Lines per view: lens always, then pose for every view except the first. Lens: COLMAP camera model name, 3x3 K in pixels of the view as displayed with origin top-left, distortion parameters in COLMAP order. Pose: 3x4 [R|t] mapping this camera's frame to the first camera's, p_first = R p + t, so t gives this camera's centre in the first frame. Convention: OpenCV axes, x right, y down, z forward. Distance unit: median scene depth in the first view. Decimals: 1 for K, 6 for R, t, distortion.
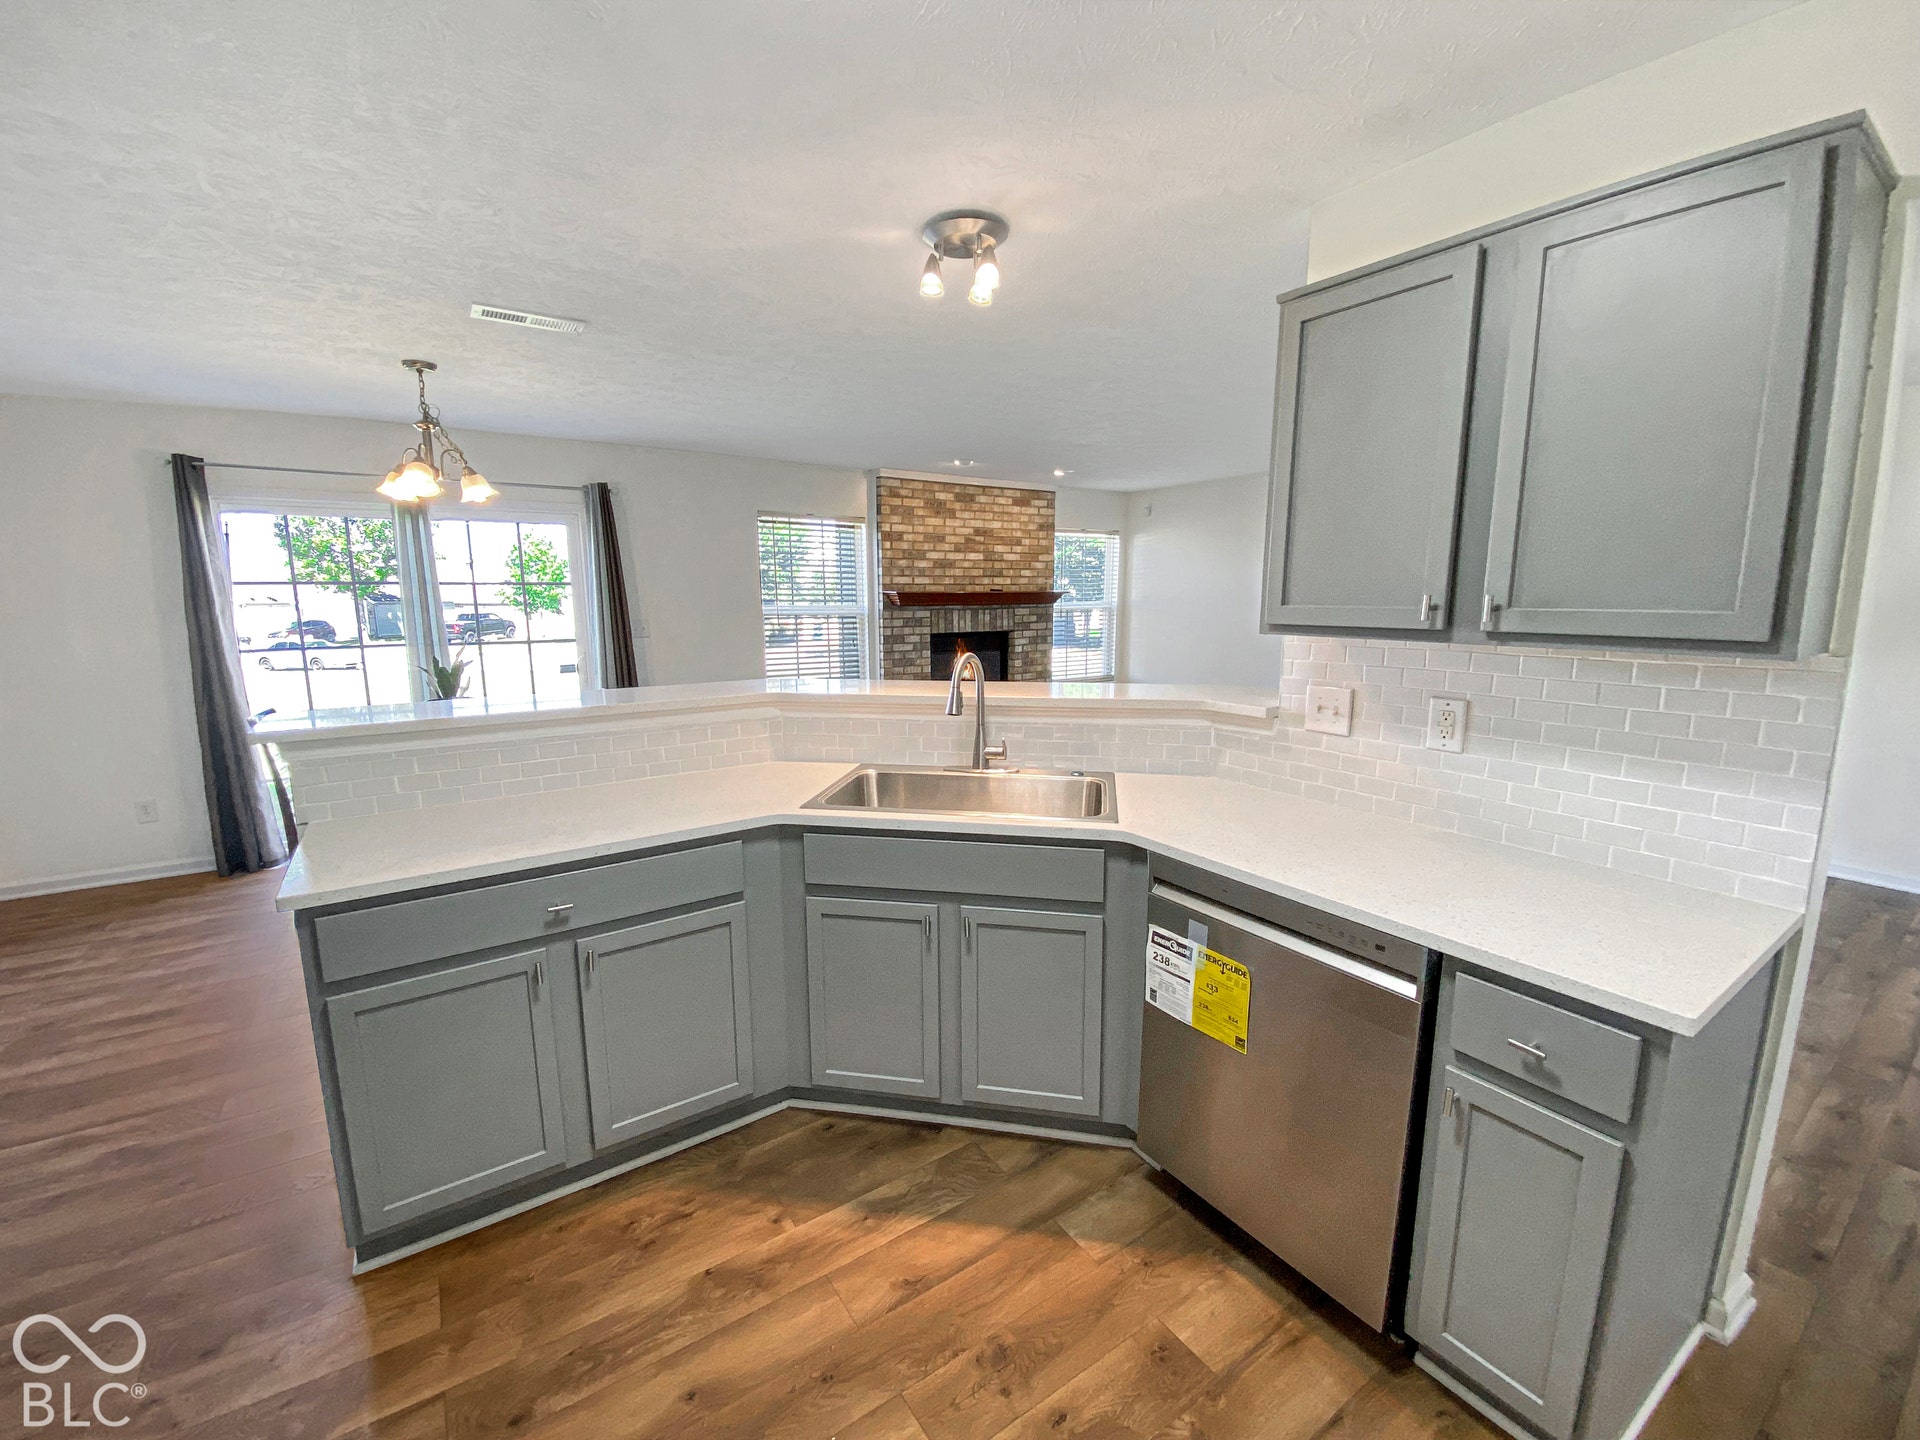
lens RADIAL K [[763.3, 0, 954.7], [0, 763.3, 726.0], [0, 0, 1]] dist [0.012851, -0.004669]
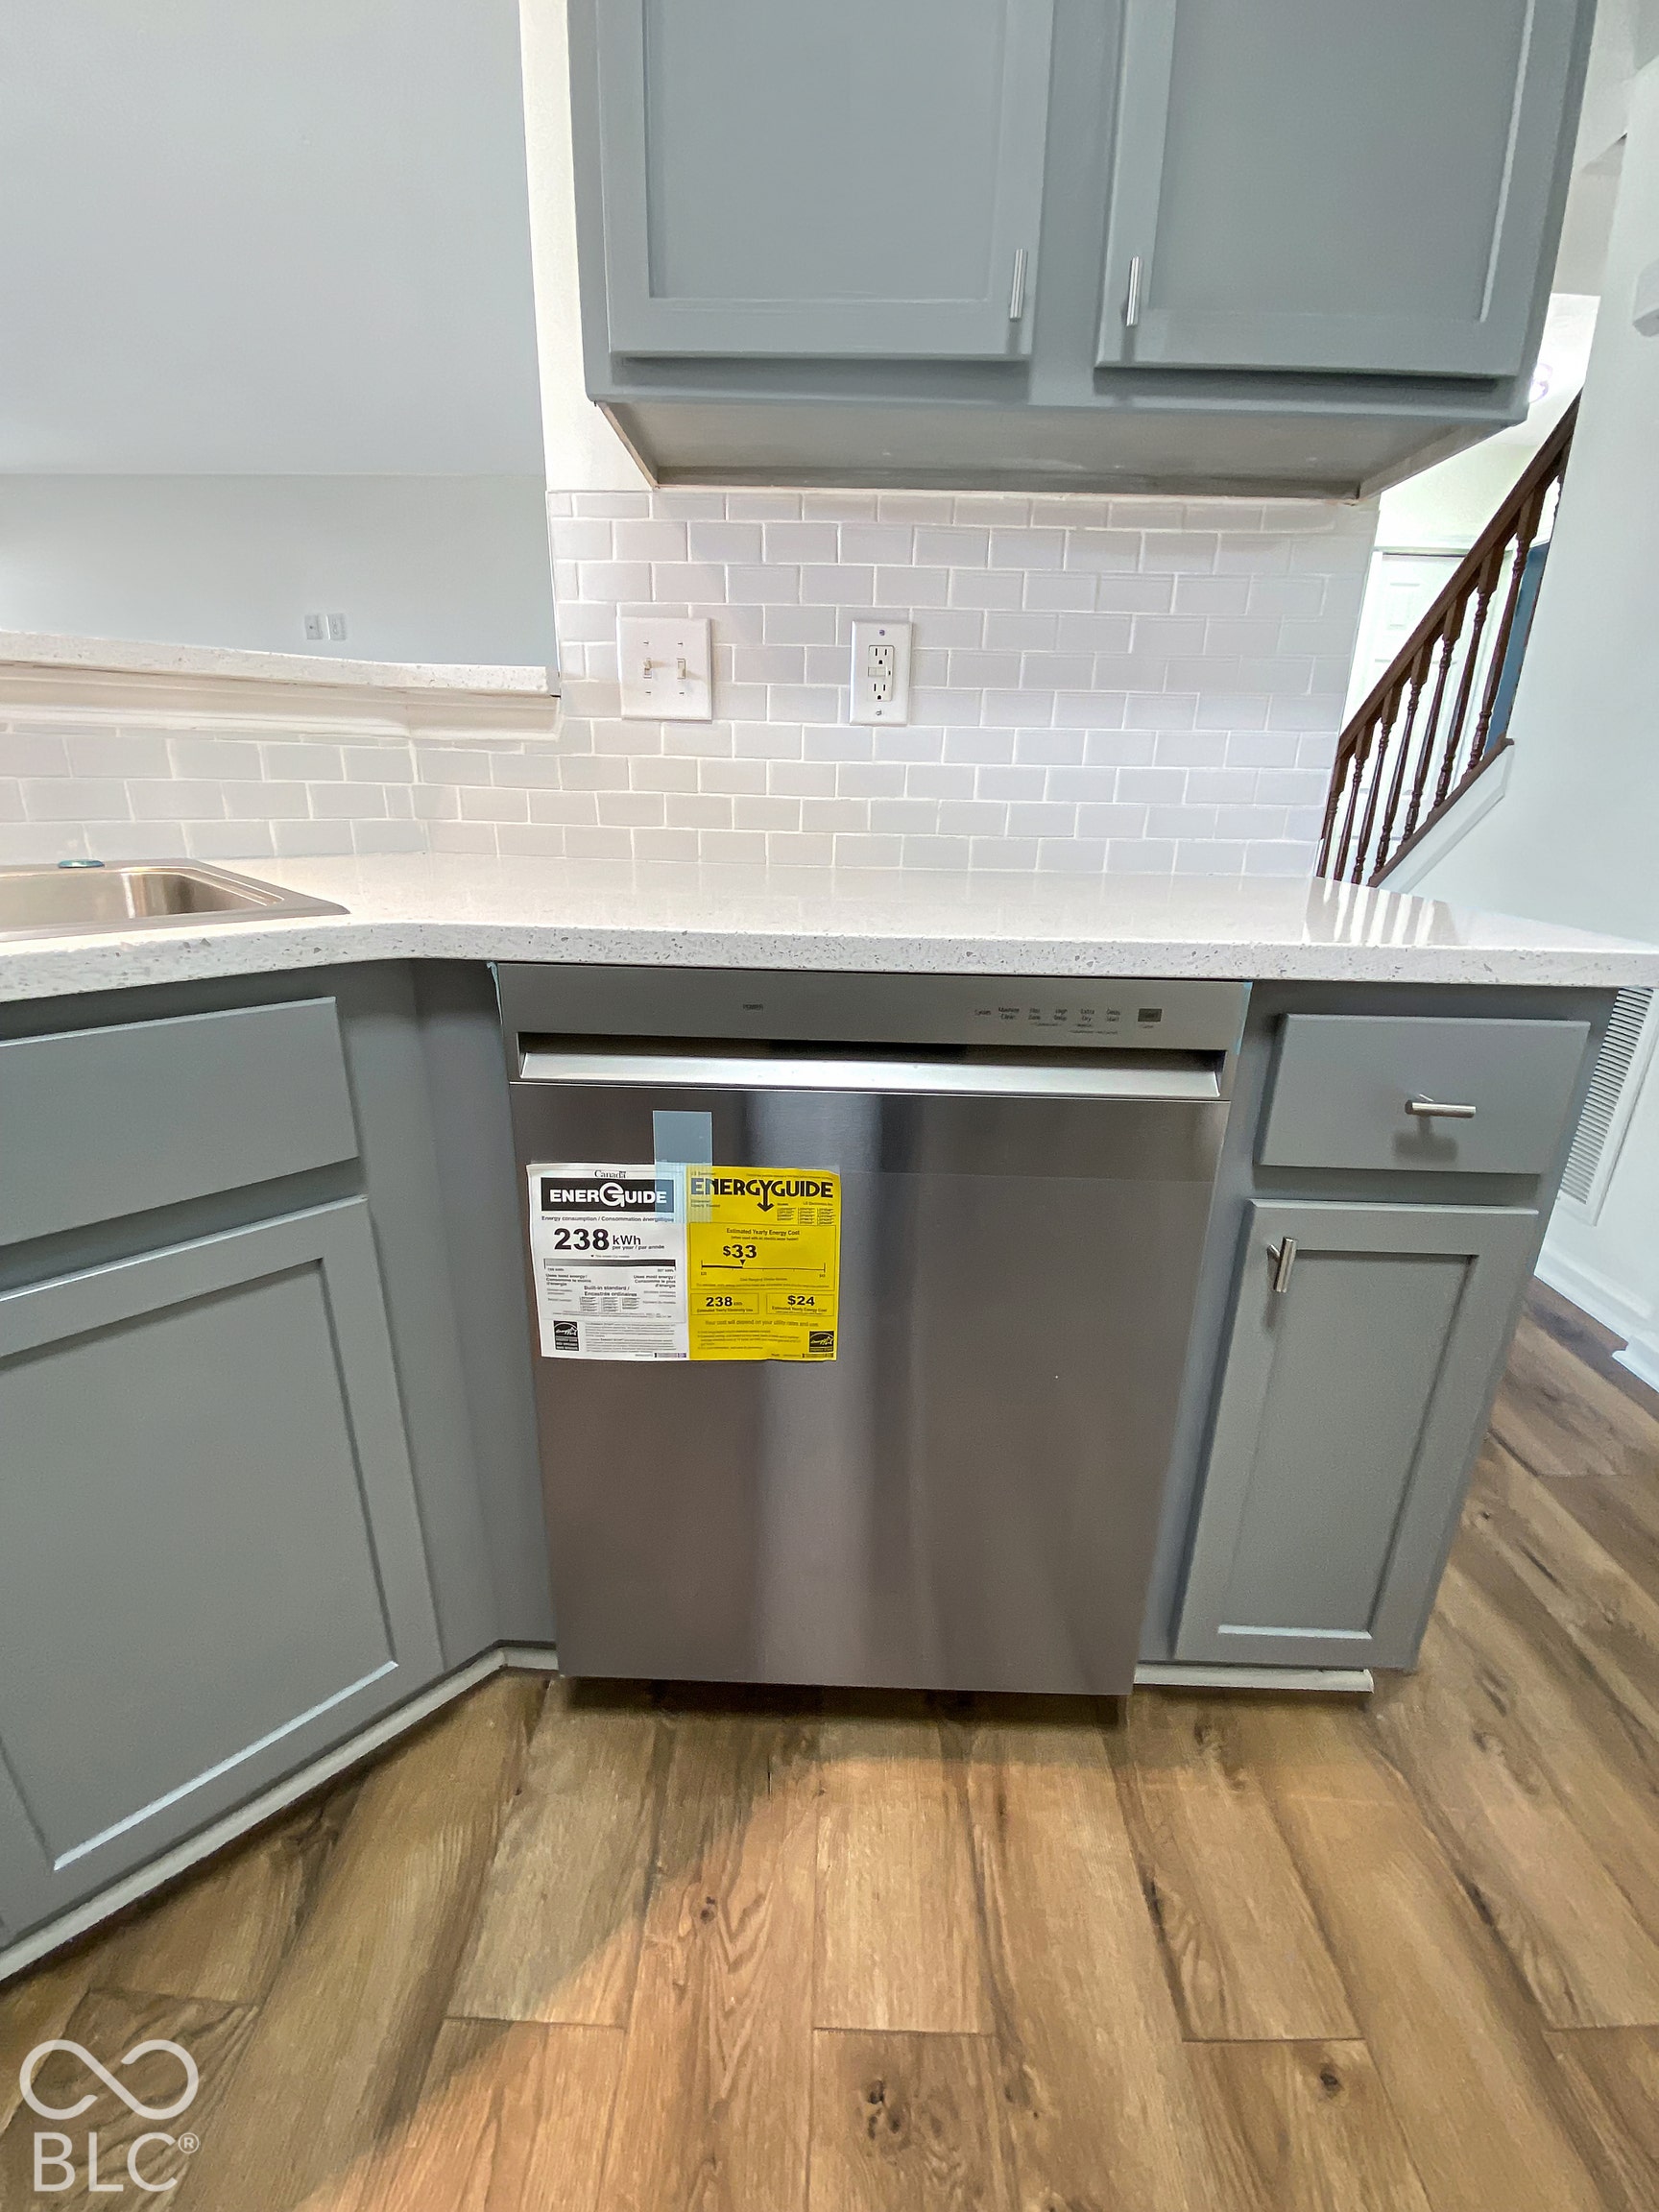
lens RADIAL K [[925.4, 0, 822.0], [0, 925.4, 1098.1], [0, 0, 1]] dist [0.012114, -0.007666]
pose [[0.579755, -0.253404, 0.774384, 0.000381], [0.112642, 0.966209, 0.231845, 0.041952], [-0.806967, -0.047185, 0.588708, 0.185806]]
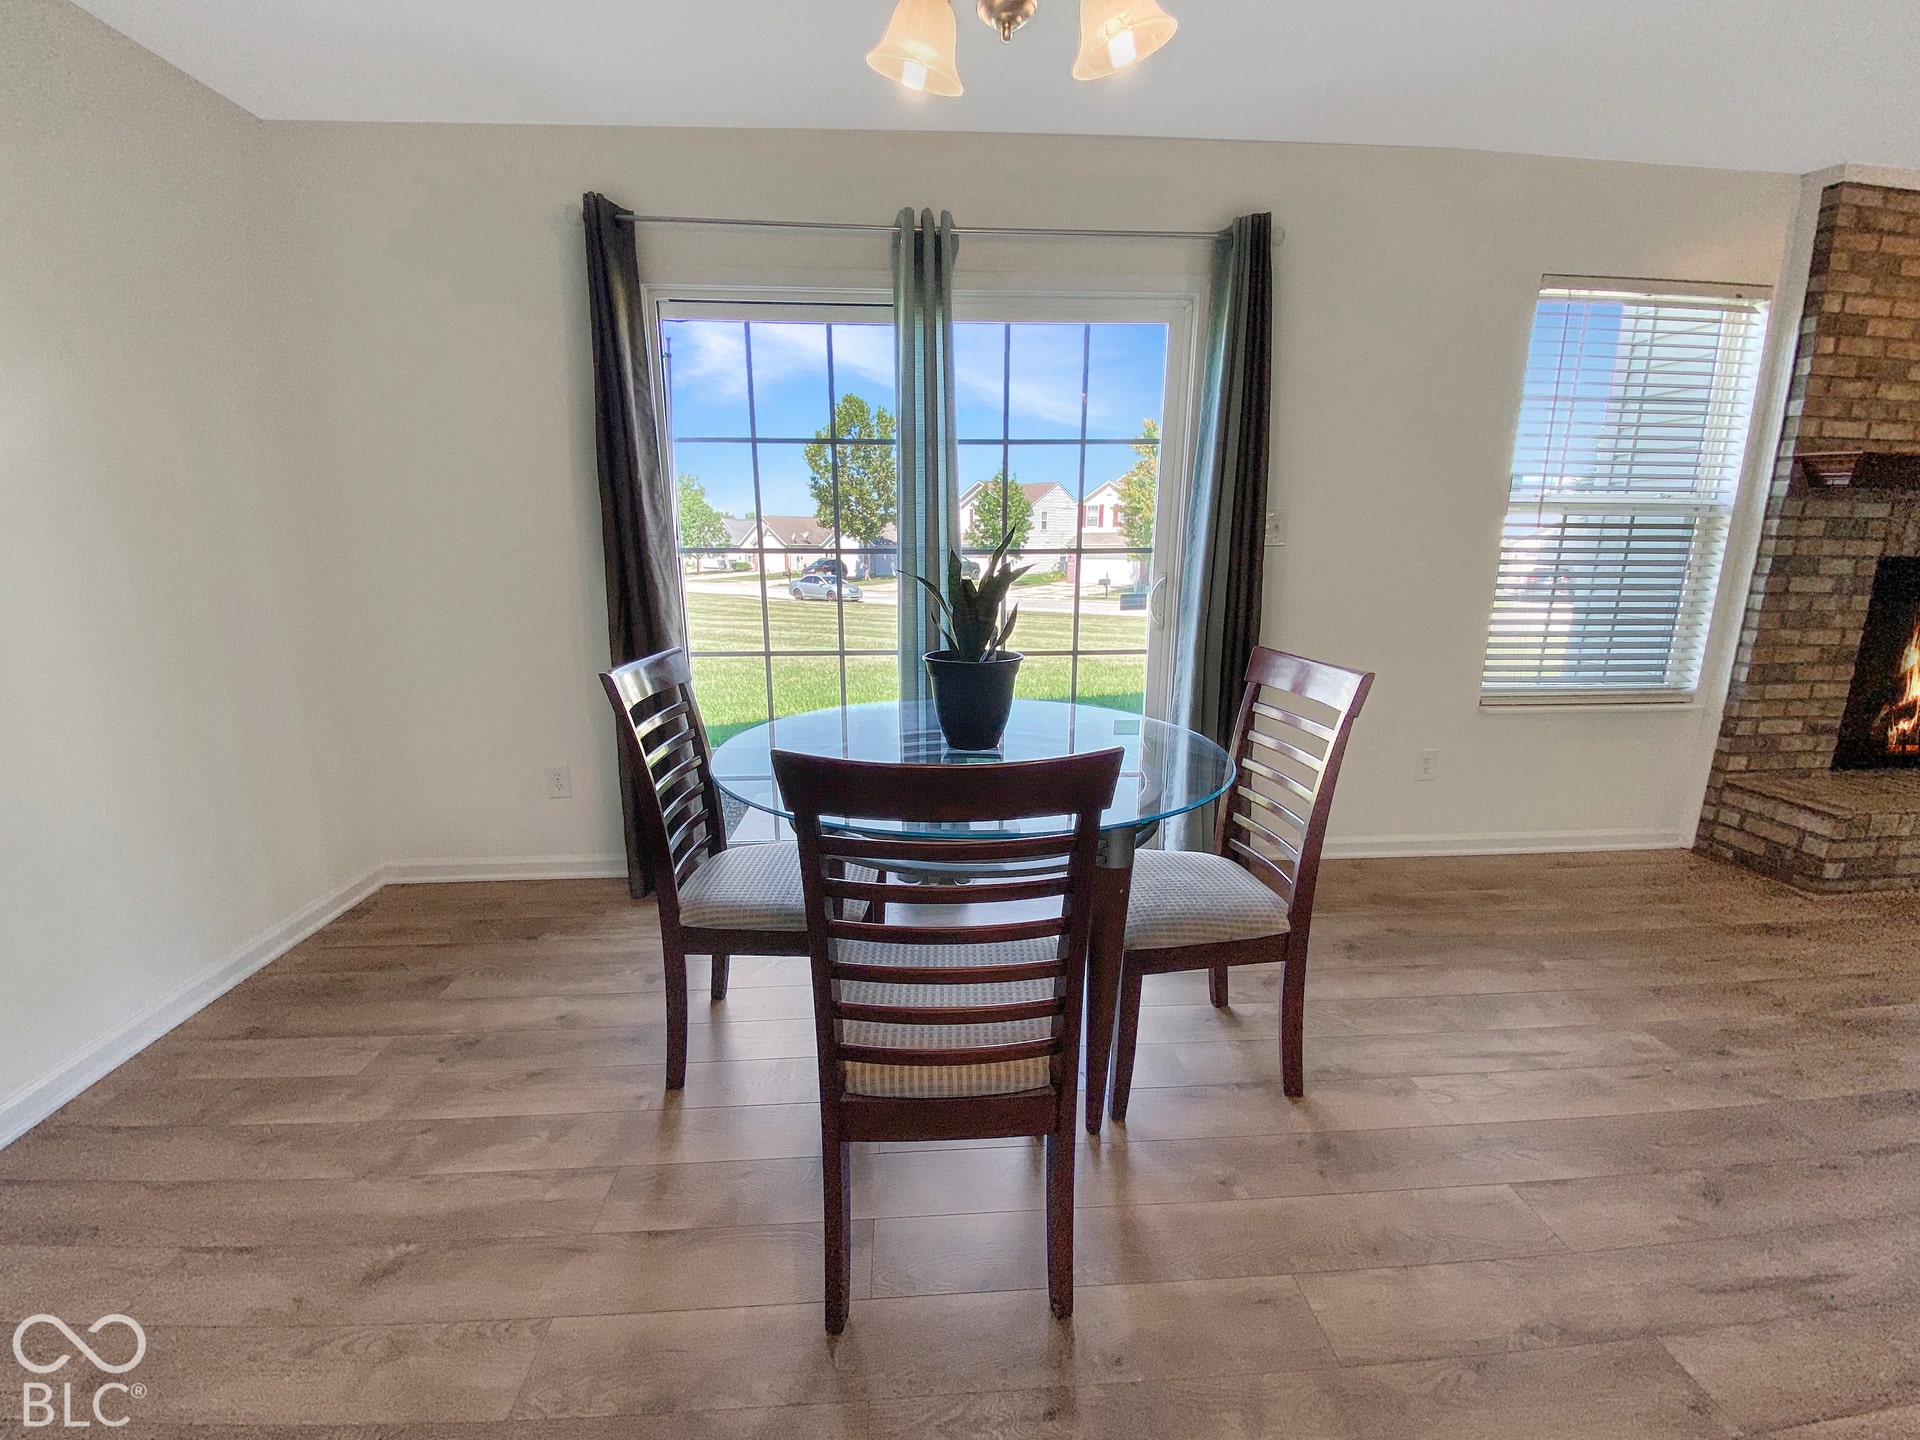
lens RADIAL K [[803.3, 0, 1000.0], [0, 803.3, 701.2], [0, 0, 1]] dist [0.012114, -0.007666]
pose [[0.882128, 0.100551, -0.460152, -0.296721], [-0.089839, 0.994931, 0.045186, -0.016163], [0.462363, 0.001479, 0.886690, 0.412116]]
